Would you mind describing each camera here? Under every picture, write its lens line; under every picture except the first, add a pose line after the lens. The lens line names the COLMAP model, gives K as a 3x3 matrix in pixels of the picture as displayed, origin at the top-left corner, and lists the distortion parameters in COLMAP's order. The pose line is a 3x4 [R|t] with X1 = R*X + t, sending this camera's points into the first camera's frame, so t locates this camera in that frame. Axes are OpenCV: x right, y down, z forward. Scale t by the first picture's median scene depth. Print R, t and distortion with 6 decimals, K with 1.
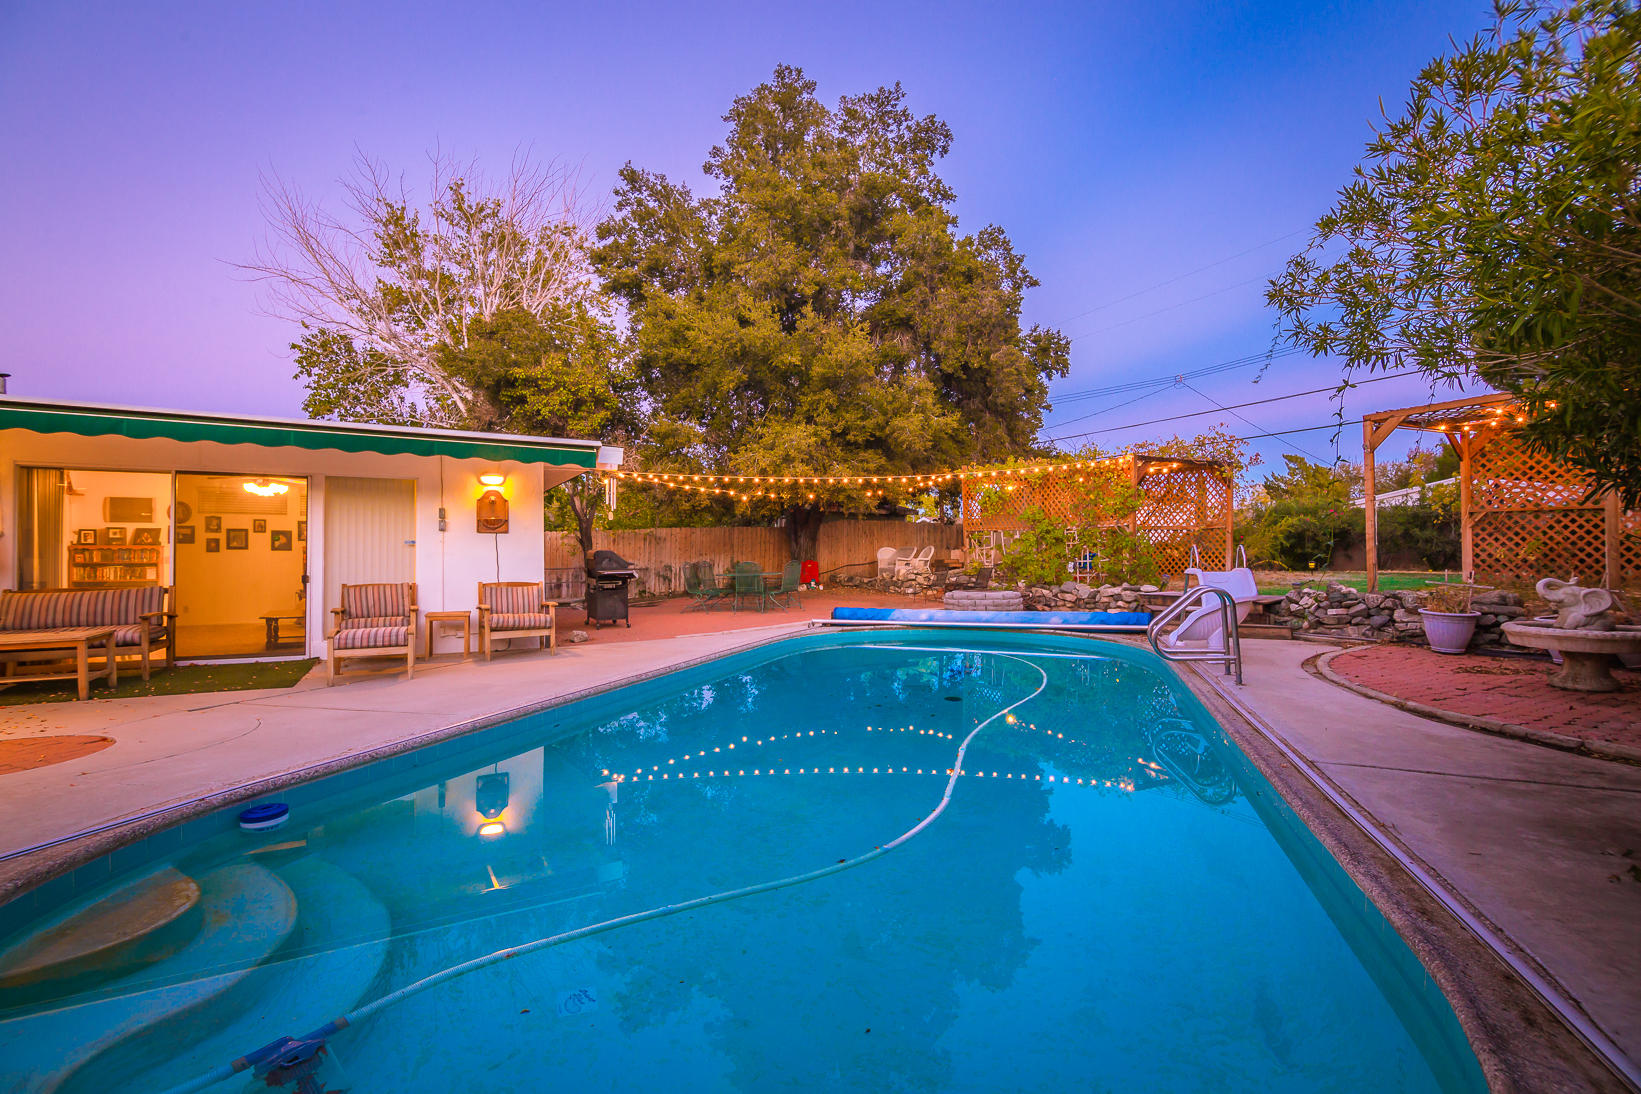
lens RADIAL K [[726.9, 0, 814.4], [0, 726.9, 546.0], [0, 0, 1]] dist [-0.000623, -0.012703]
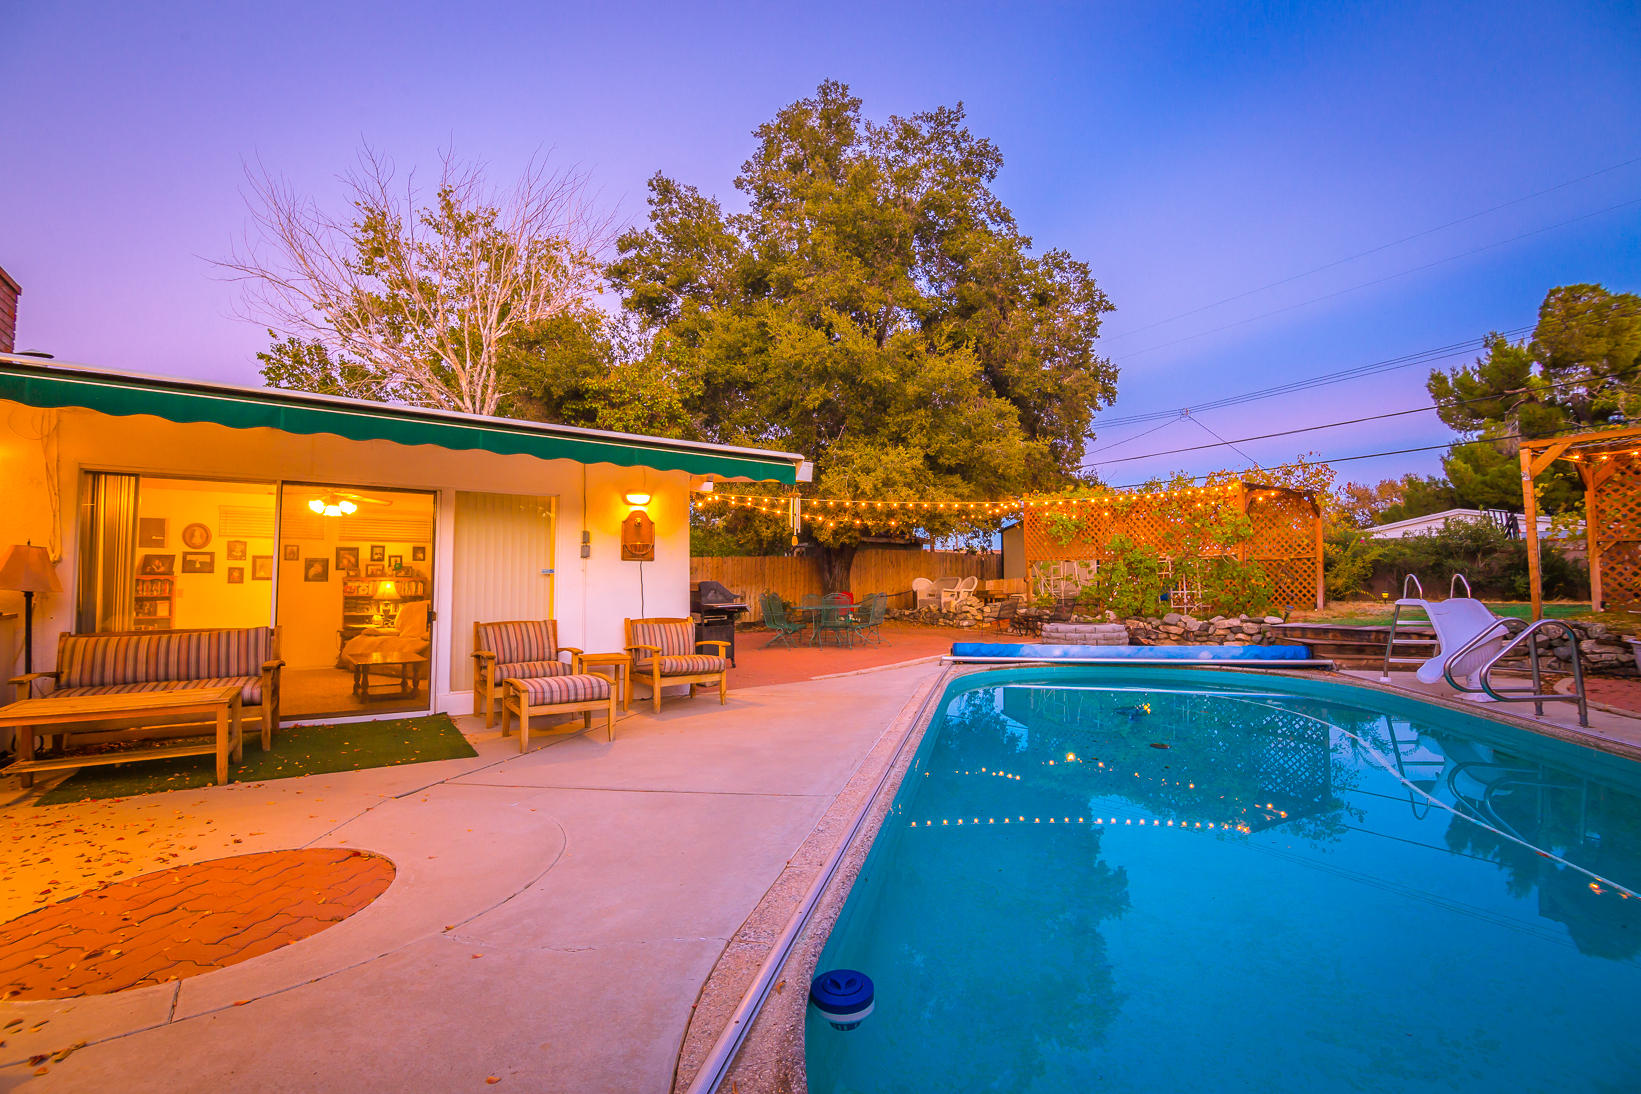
lens RADIAL K [[726.9, 0, 814.4], [0, 726.9, 546.0], [0, 0, 1]] dist [-0.000623, -0.012703]
pose [[0.995854, 0.003592, 0.090898, -0.194158], [0.000299, 0.999086, -0.042752, 0.001024], [-0.090968, 0.042602, 0.994942, 0.080452]]
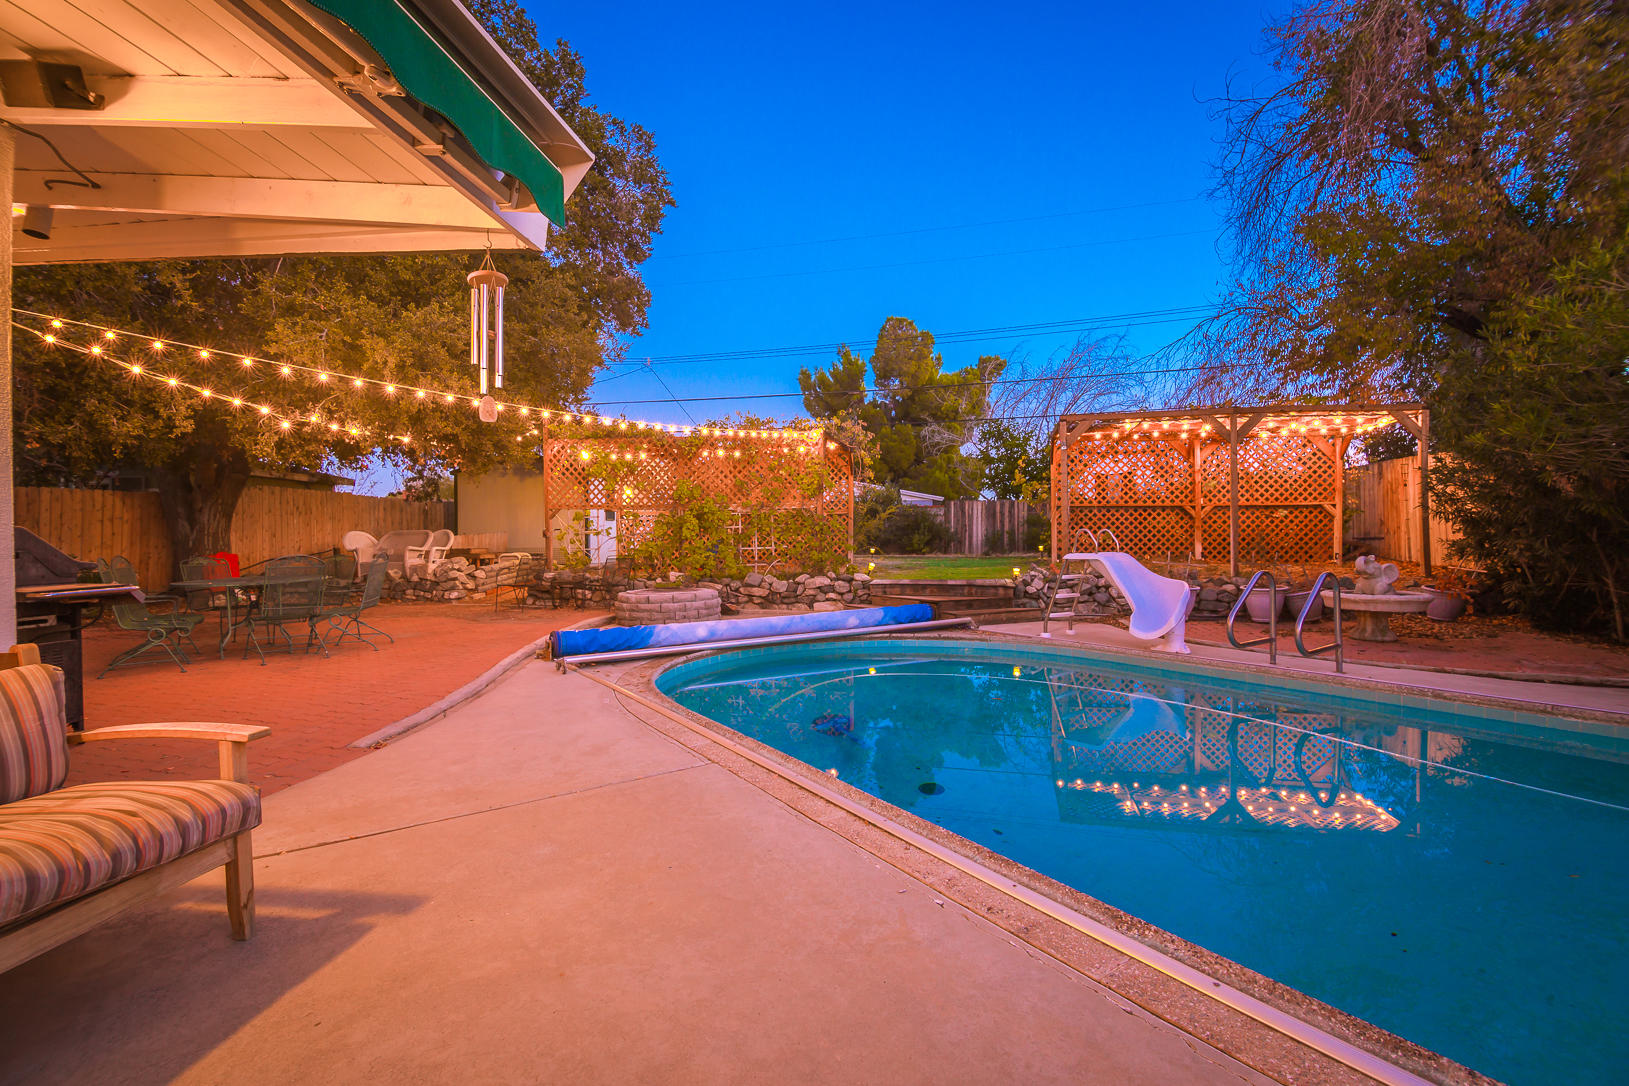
lens RADIAL K [[726.7, 0, 803.8], [0, 726.7, 547.6], [0, 0, 1]] dist [0.001472, -0.012861]
pose [[0.615559, -0.007730, 0.788053, -0.255740], [-0.006049, 0.999876, 0.014533, 0.006776], [-0.788067, -0.013713, 0.615436, 0.413102]]
